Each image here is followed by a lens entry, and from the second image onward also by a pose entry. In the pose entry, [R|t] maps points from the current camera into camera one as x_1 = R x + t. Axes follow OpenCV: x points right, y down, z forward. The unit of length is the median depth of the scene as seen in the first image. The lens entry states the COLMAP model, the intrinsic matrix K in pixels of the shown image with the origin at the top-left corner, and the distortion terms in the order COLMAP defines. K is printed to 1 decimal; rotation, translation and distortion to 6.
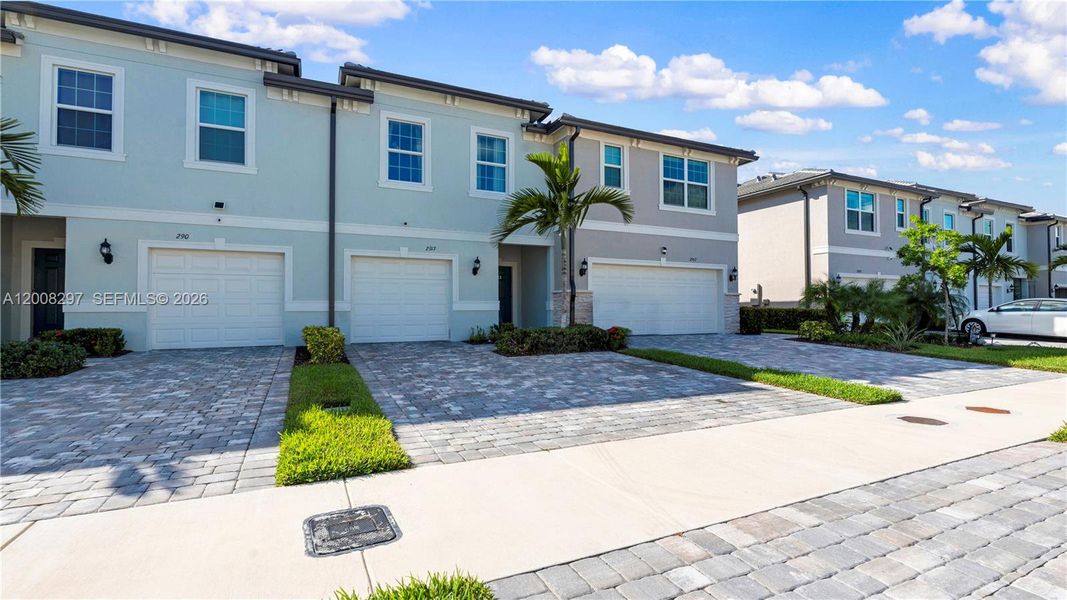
lens RADIAL K [[471.5, 0, 529.1], [0, 471.5, 305.1], [0, 0, 1]] dist [-0.003121, -0.000183]
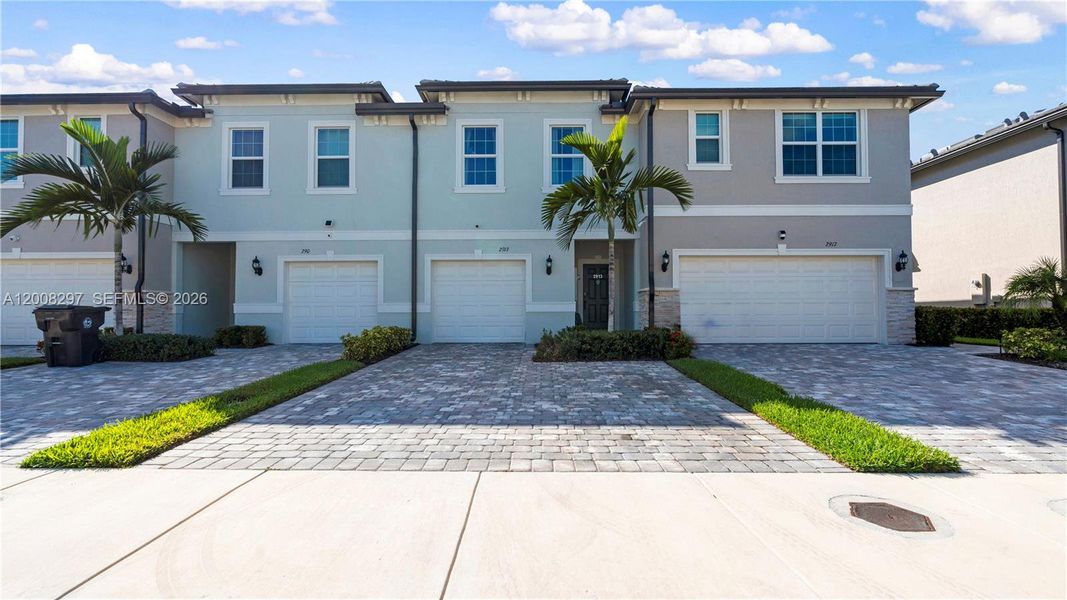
lens RADIAL K [[471.5, 0, 529.1], [0, 471.5, 305.1], [0, 0, 1]] dist [-0.003121, -0.000183]
pose [[0.902203, -0.005692, -0.431274, 0.268463], [0.005057, 0.999984, -0.002617, 0.000232], [0.431282, 0.000180, 0.902217, 0.126487]]
